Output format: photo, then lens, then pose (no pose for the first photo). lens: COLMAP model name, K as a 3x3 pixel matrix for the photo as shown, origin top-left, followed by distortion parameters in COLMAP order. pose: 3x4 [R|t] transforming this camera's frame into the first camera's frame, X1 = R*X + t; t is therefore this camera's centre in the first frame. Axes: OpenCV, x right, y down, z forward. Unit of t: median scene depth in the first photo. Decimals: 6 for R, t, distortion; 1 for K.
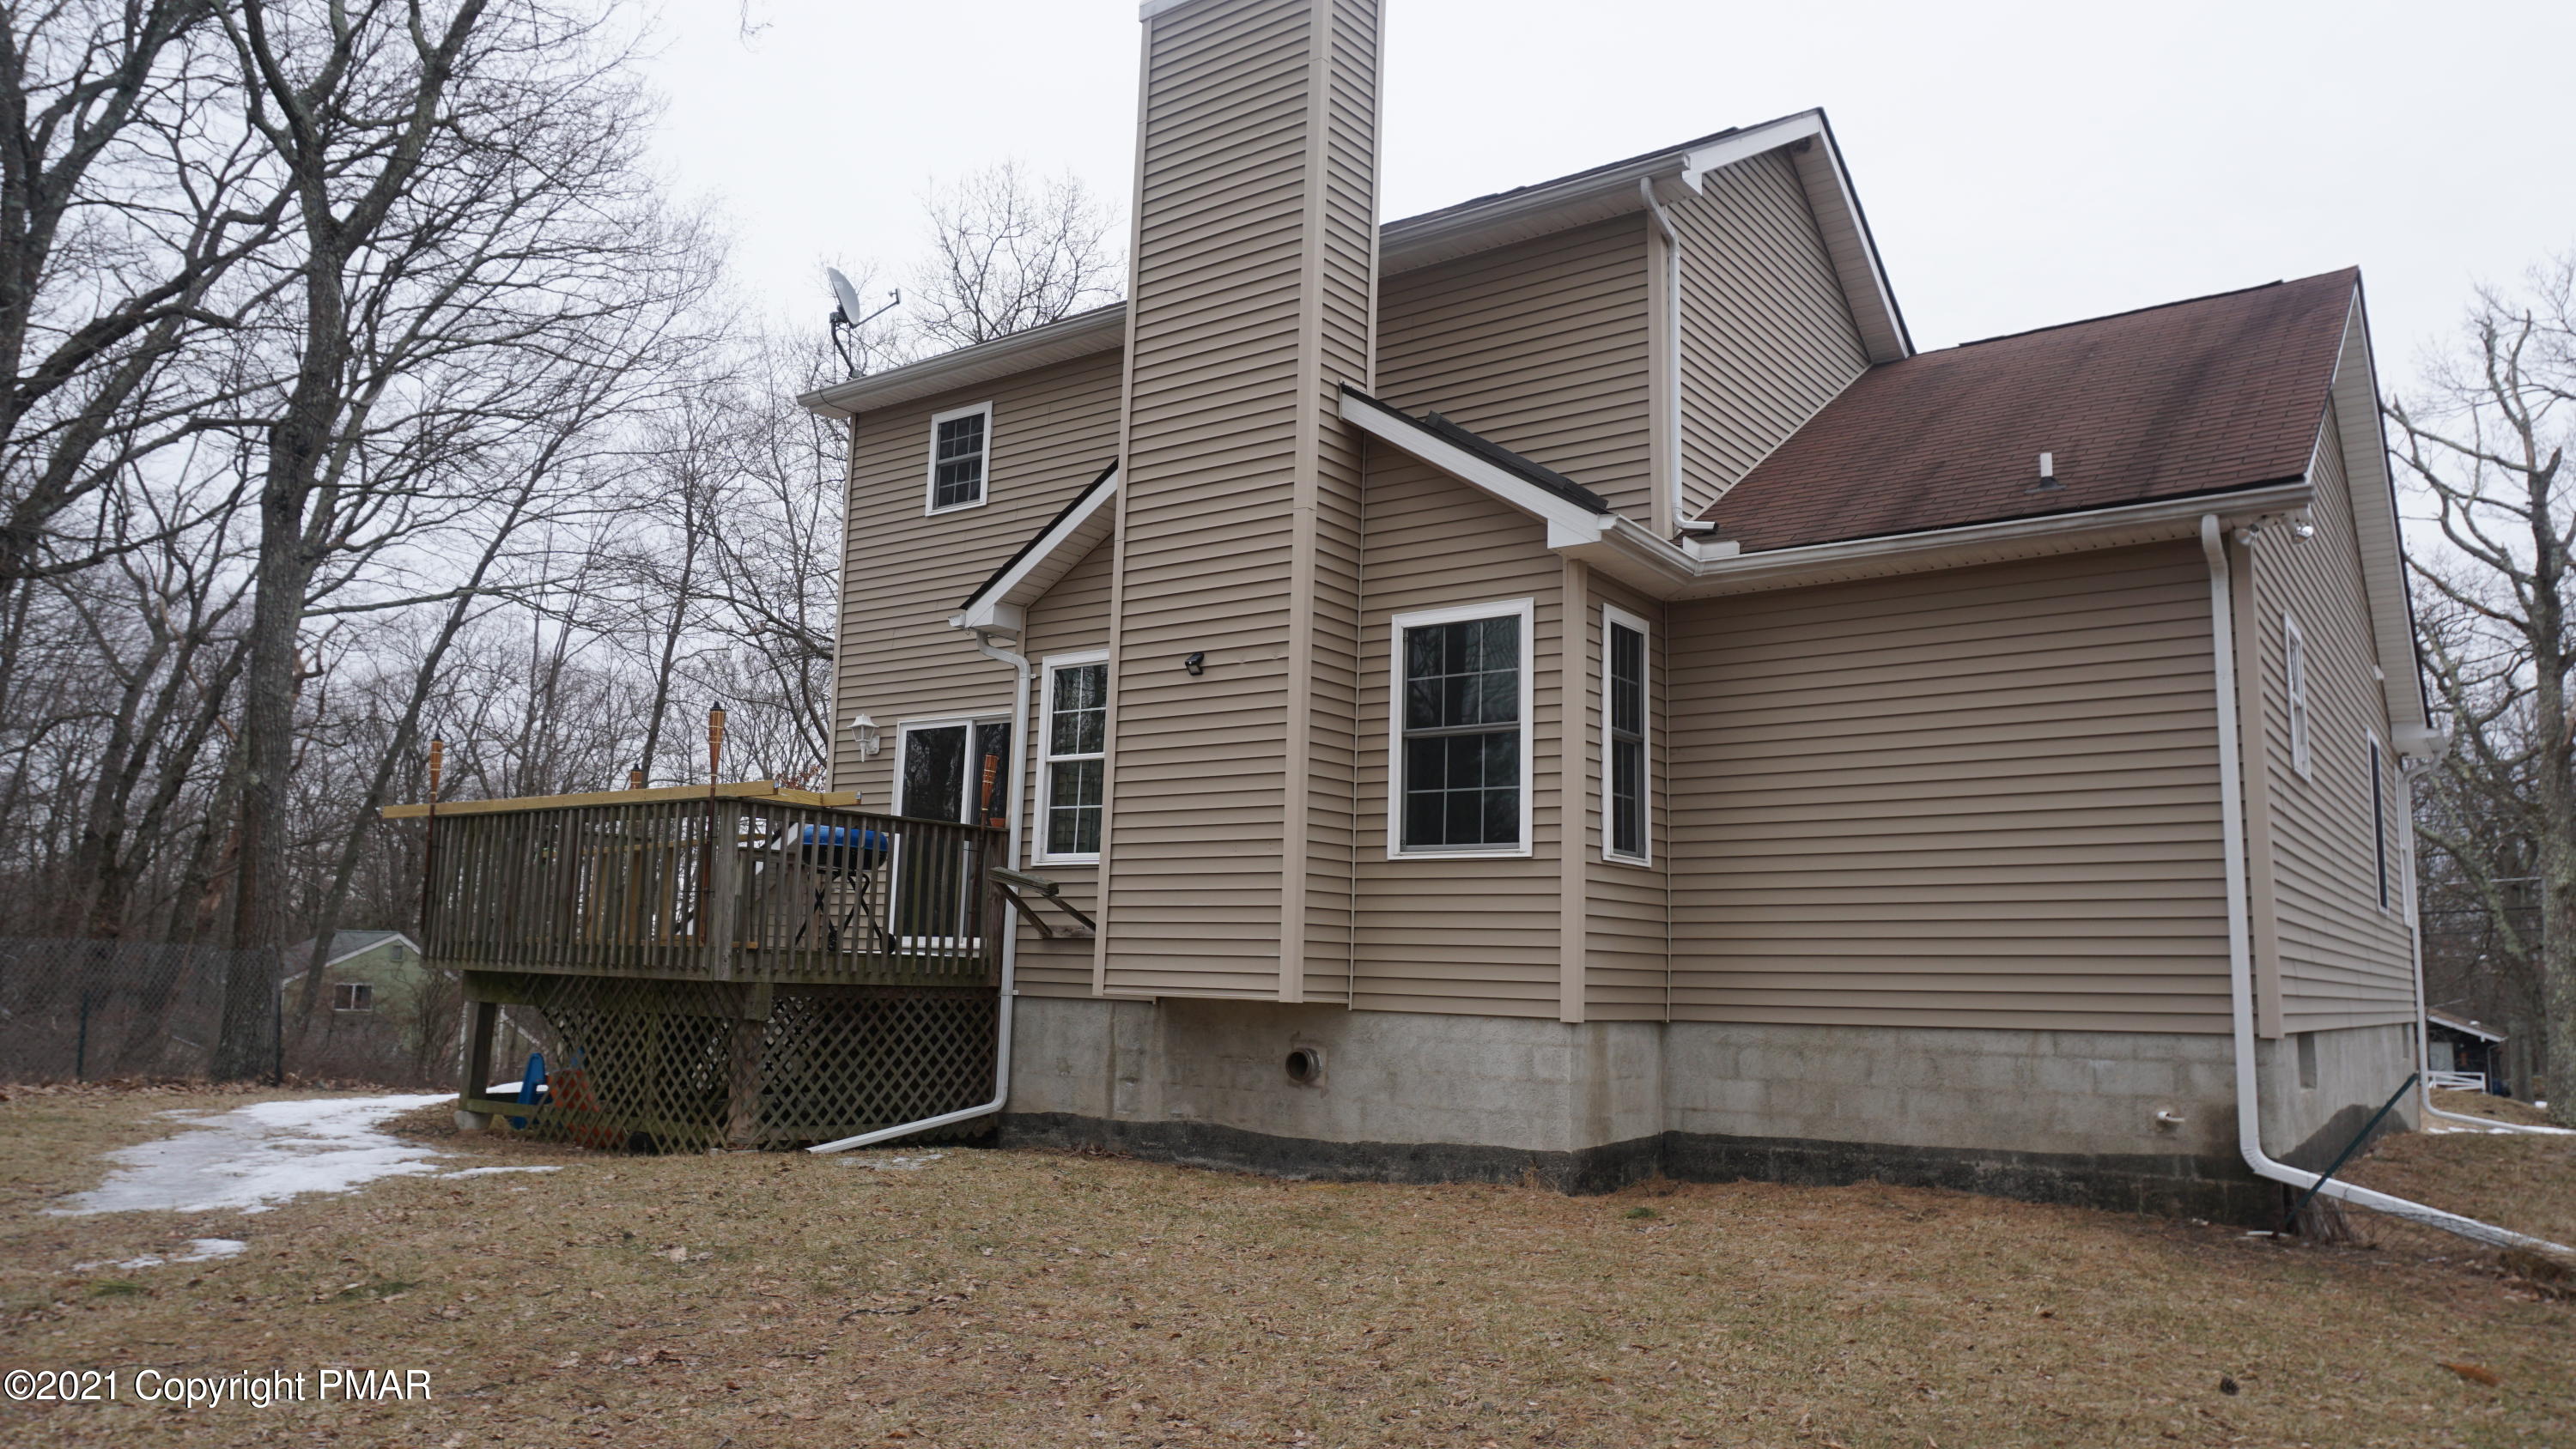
lens RADIAL K [[1723.2, 0, 1281.0], [0, 1723.2, 723.3], [0, 0, 1]] dist [-0.043044, 0.017855]
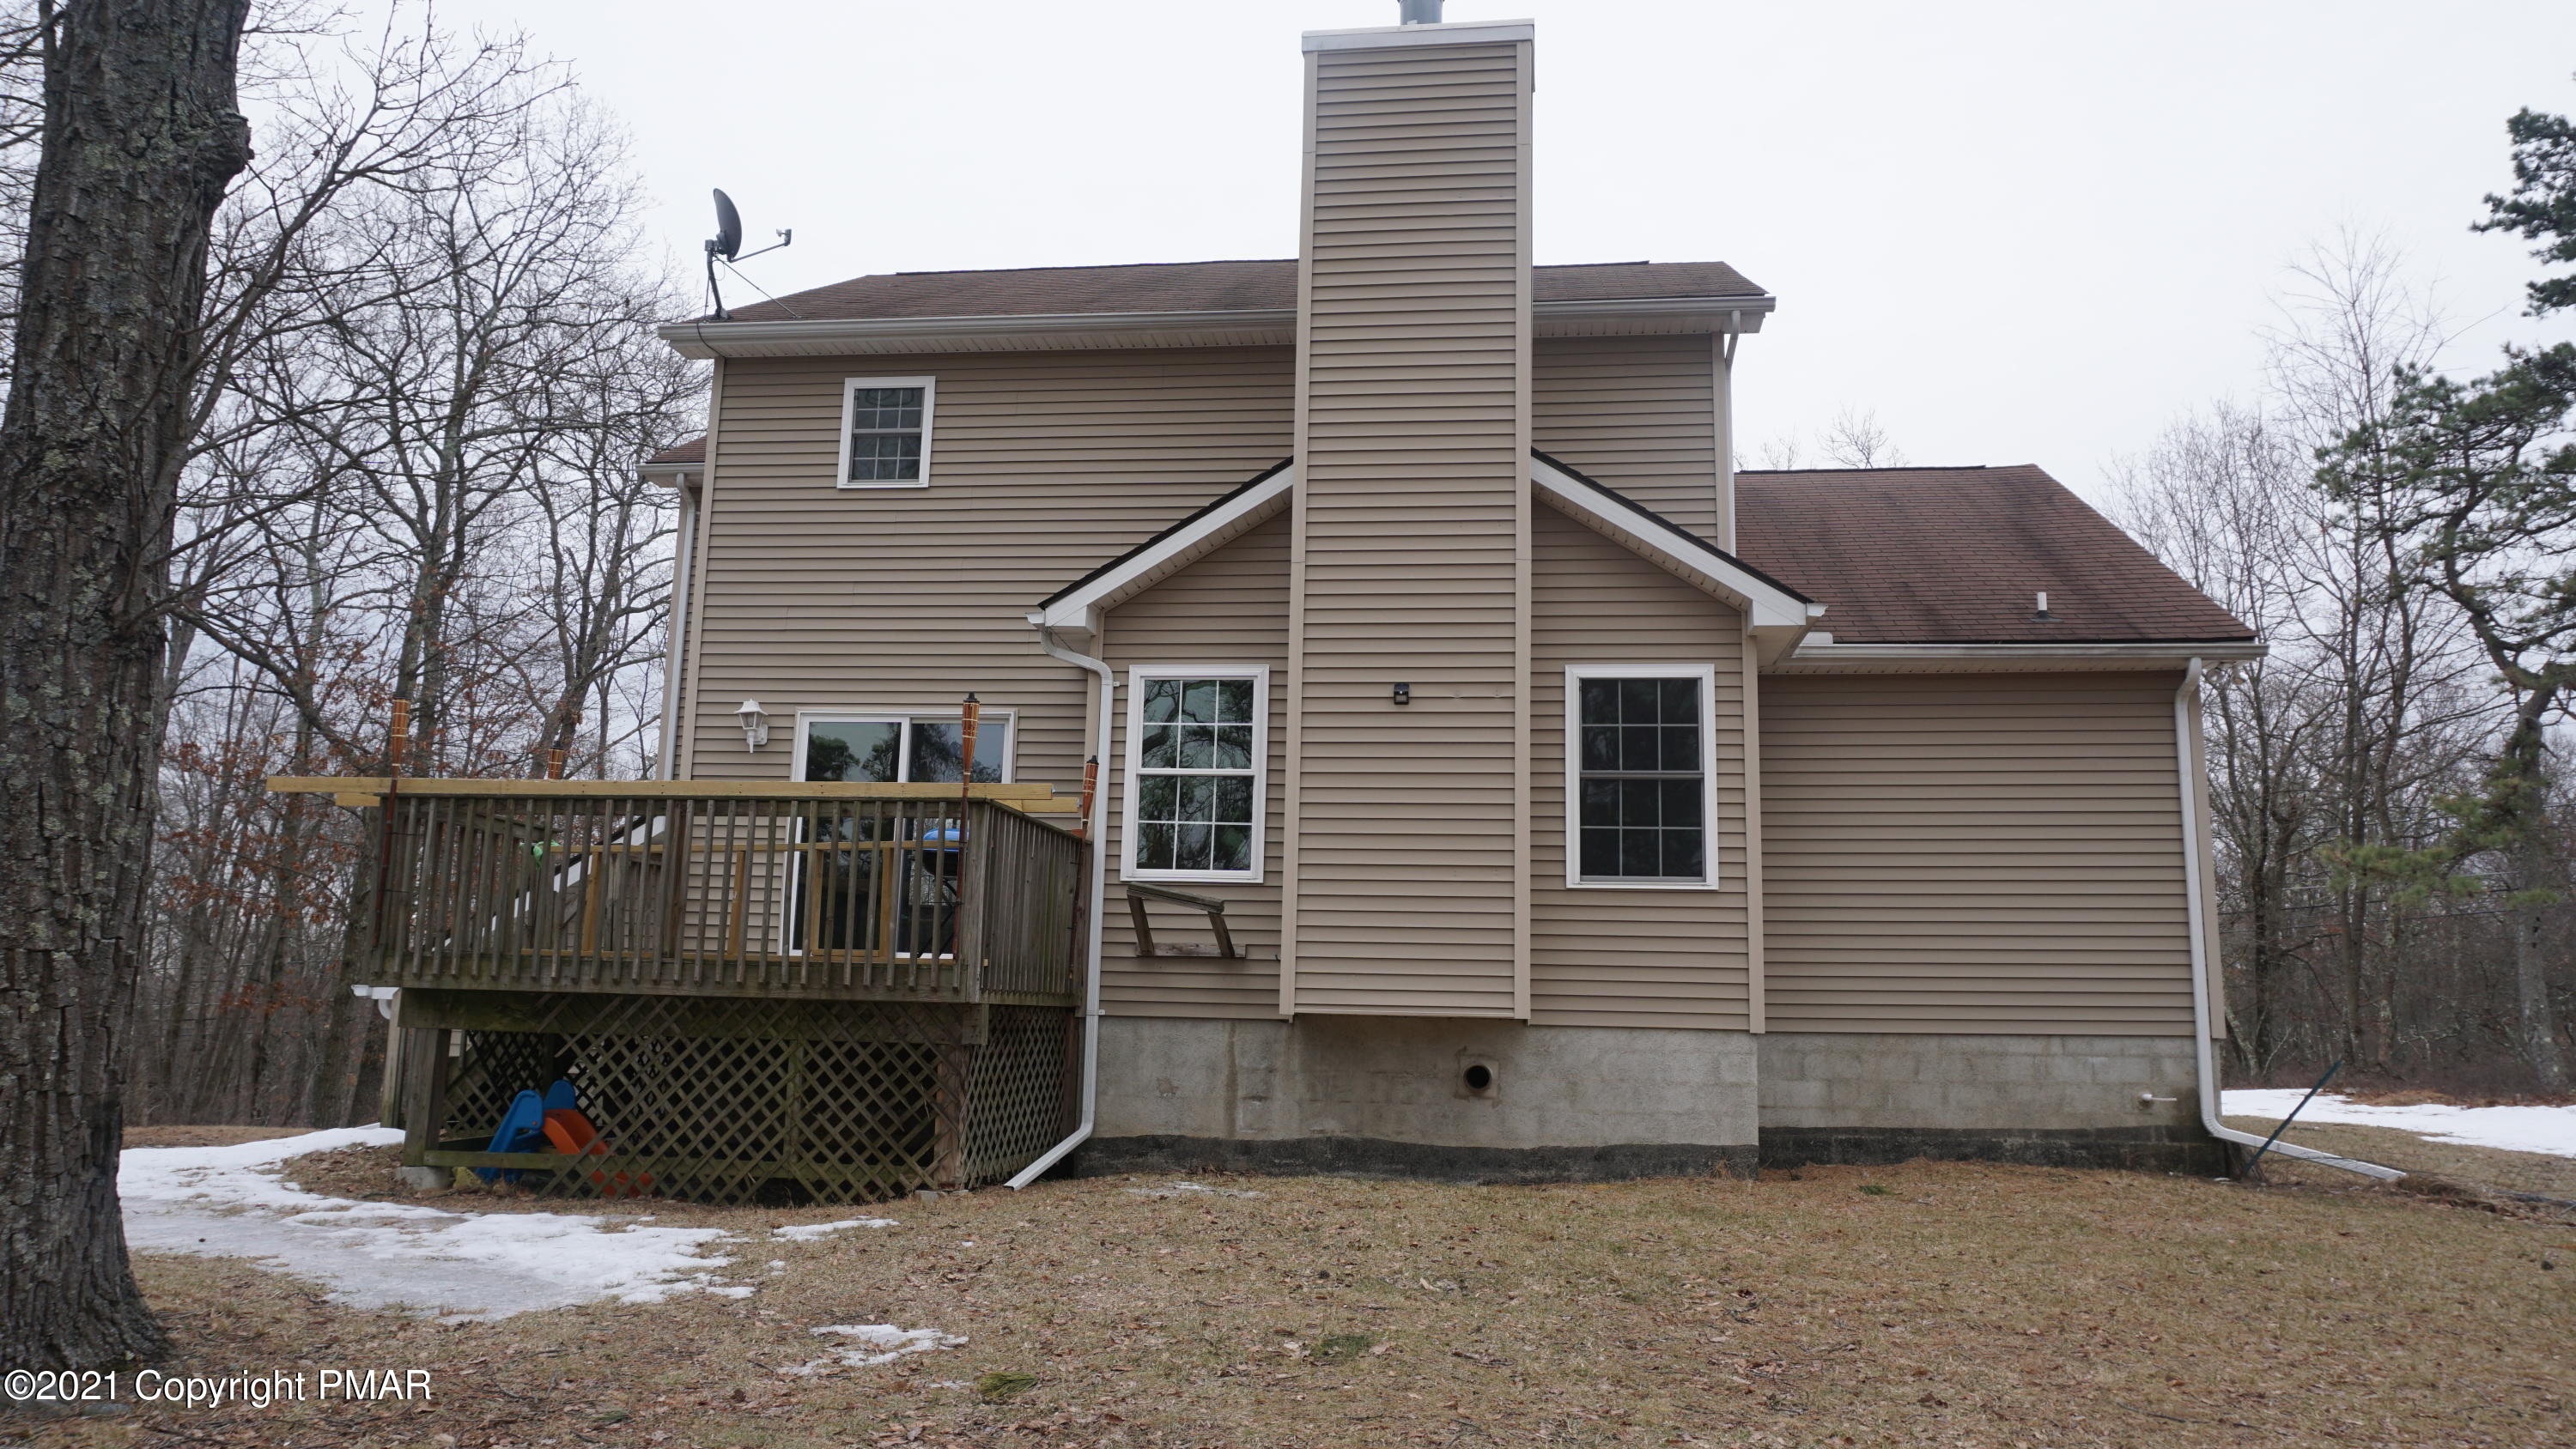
lens RADIAL K [[1723.2, 0, 1265.4], [0, 1723.2, 722.1], [0, 0, 1]] dist [-0.043044, 0.017855]
pose [[0.870263, 0.075116, 0.486826, -0.646889], [-0.071109, 0.997110, -0.026737, 0.016817], [-0.487427, -0.011349, 0.873090, 0.138601]]
